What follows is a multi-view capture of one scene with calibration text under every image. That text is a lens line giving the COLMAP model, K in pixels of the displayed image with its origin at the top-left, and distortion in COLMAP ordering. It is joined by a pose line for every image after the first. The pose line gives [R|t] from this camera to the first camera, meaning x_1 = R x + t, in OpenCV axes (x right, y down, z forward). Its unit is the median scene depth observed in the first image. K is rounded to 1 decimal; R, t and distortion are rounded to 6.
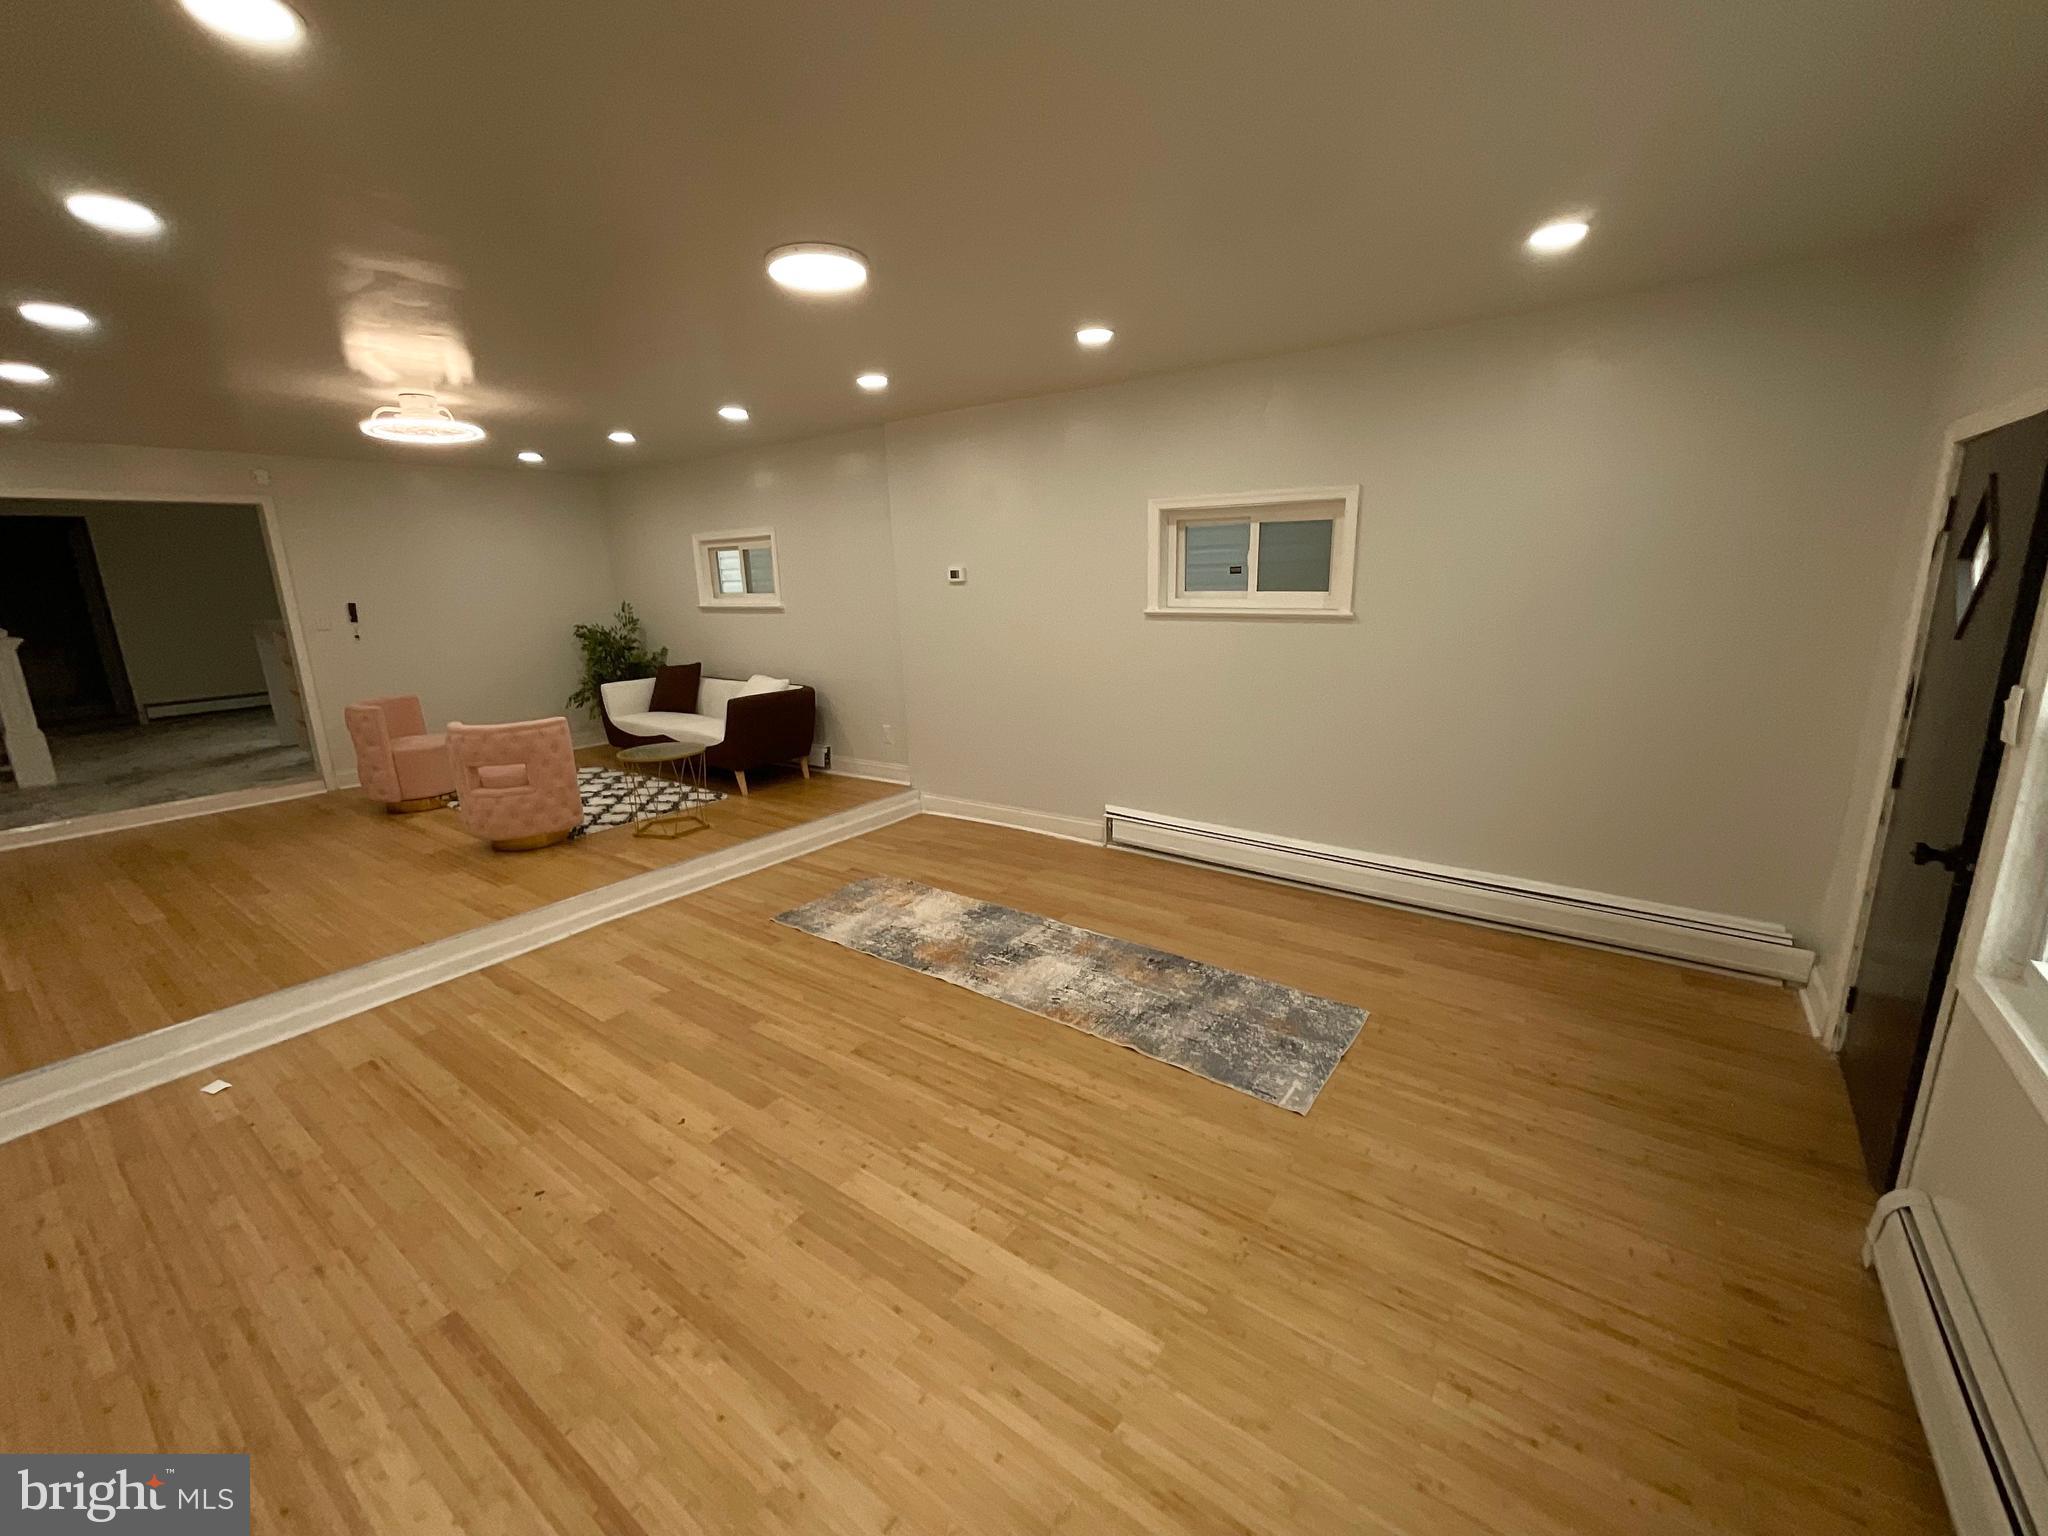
lens RADIAL K [[834.0, 0, 1012.0], [0, 834.0, 765.0], [0, 0, 1]] dist [0.000160, -0.000132]
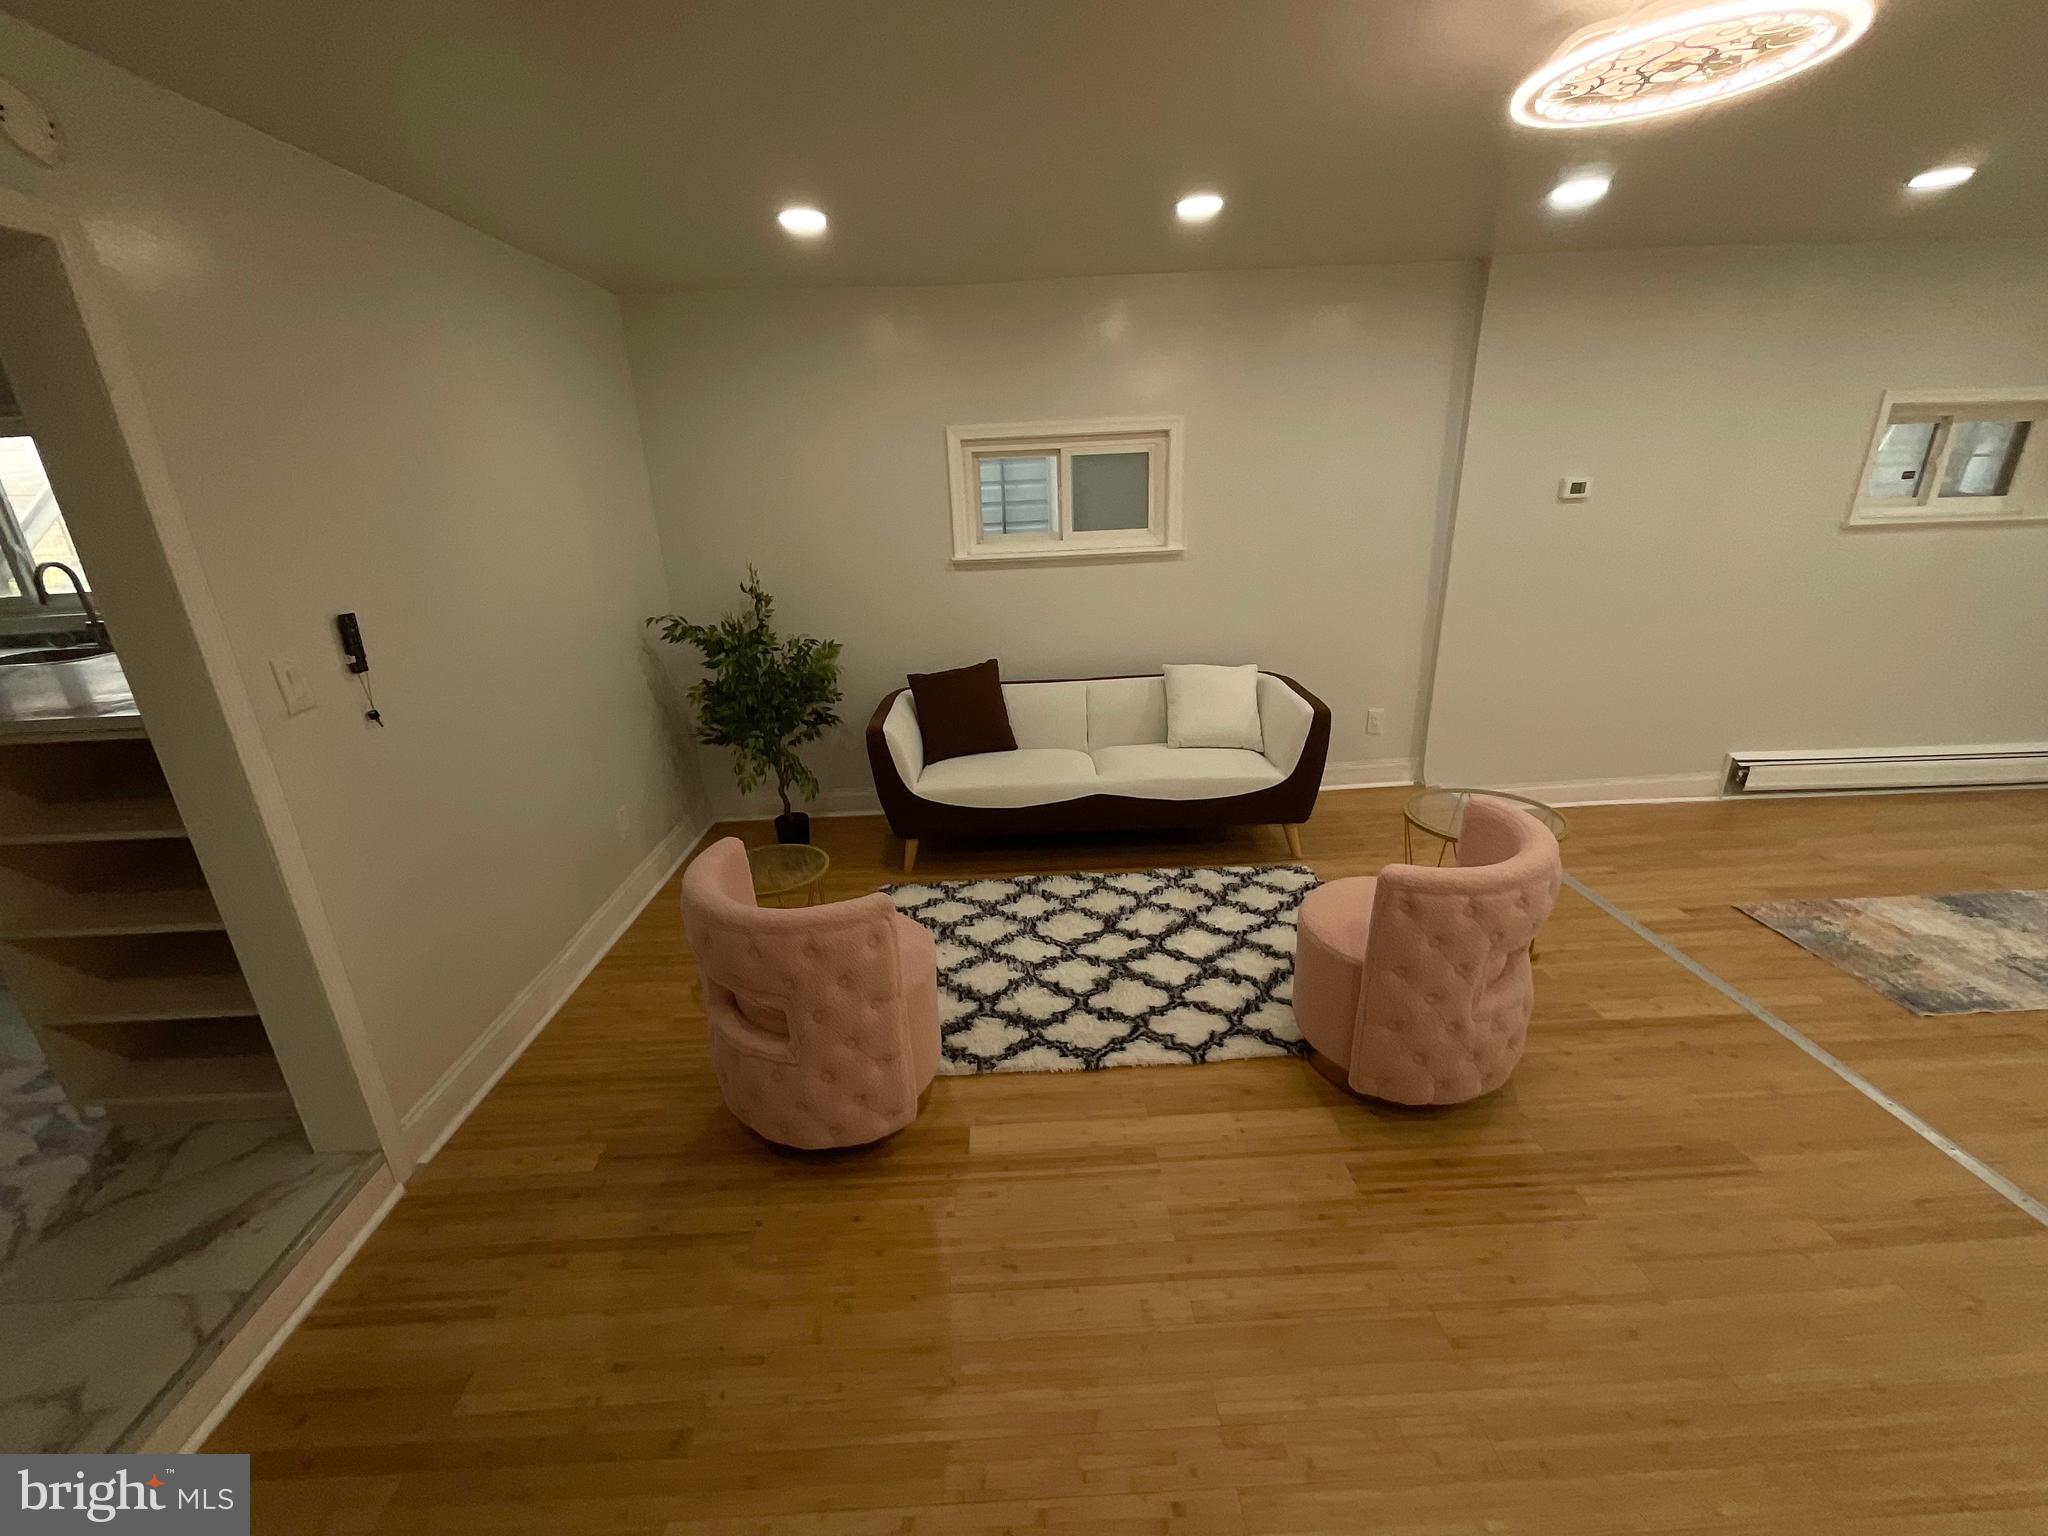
lens RADIAL K [[830.5, 0, 1018.5], [0, 830.5, 764.8], [0, 0, 1]] dist [0.002311, -0.002039]
pose [[0.786608, -0.205994, 0.582077, -1.243024], [0.157409, 0.978461, 0.133552, -0.220211], [-0.597051, -0.013429, 0.802091, 0.931825]]
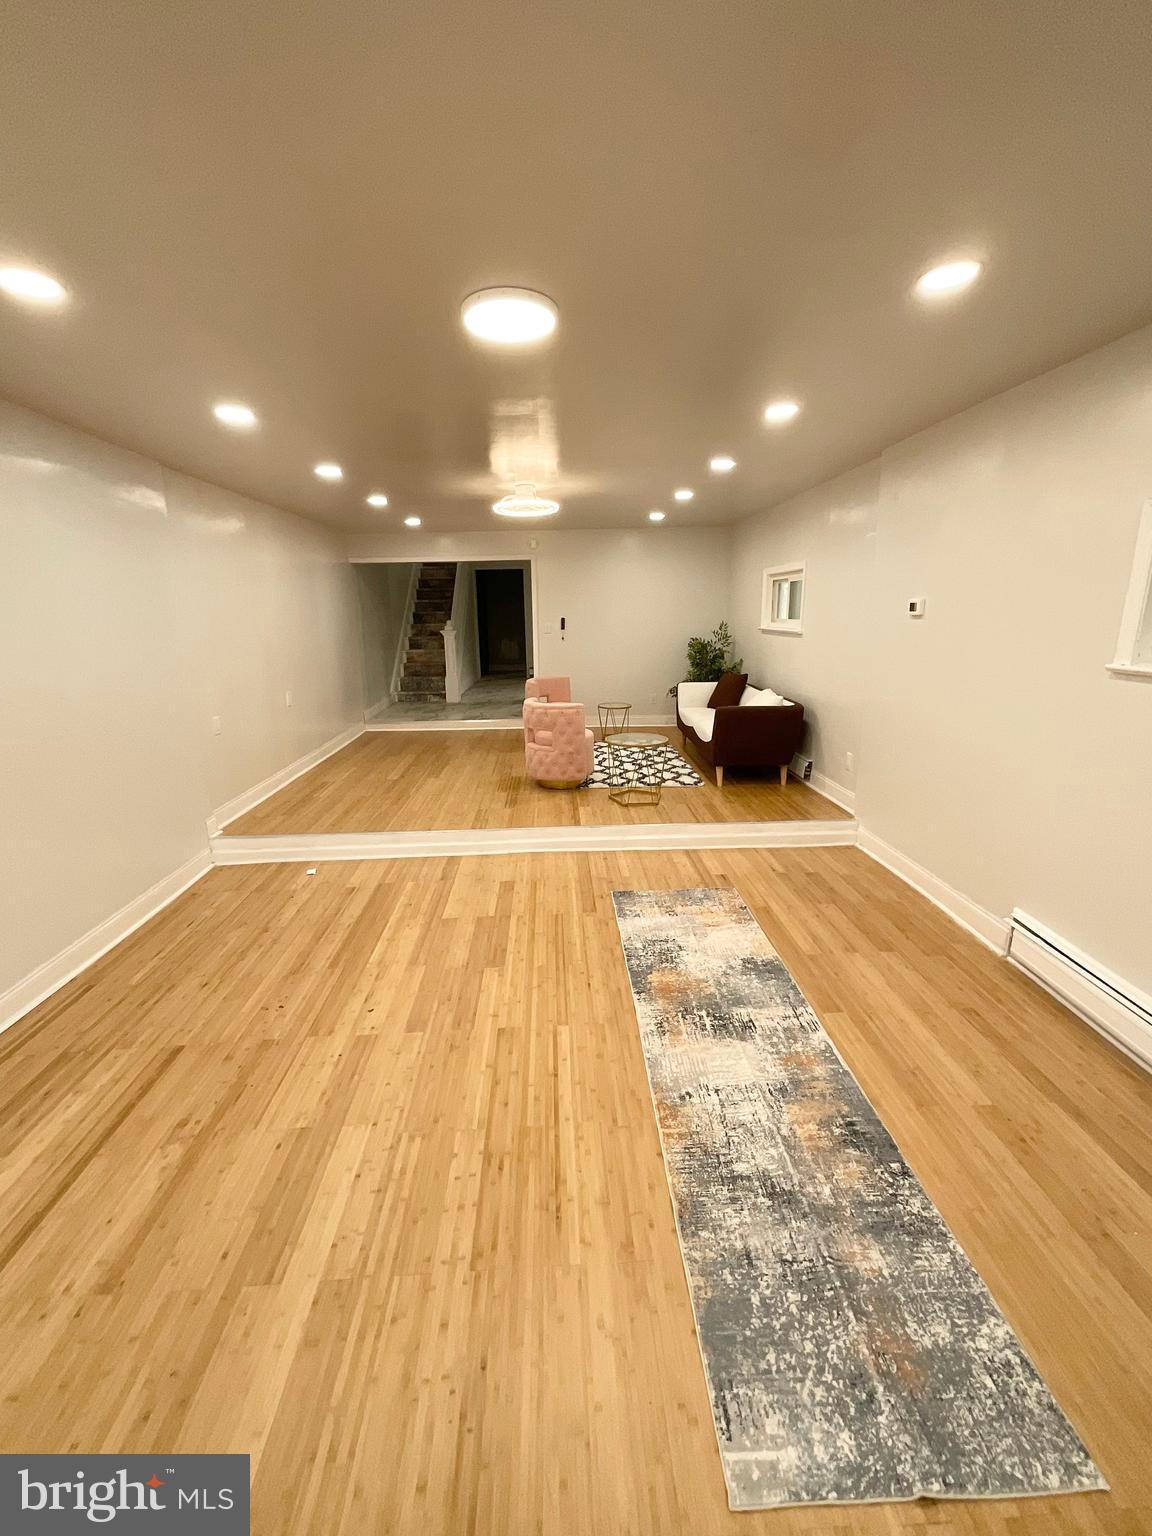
lens RADIAL K [[623.8, 0, 575.1], [0, 623.8, 762.2], [0, 0, 1]] dist [-0.008592, 0.008210]
pose [[0.625308, 0.205265, -0.752898, 0.332285], [-0.178441, 0.976835, 0.118116, -0.101060], [0.759703, 0.060489, 0.647451, 0.374165]]
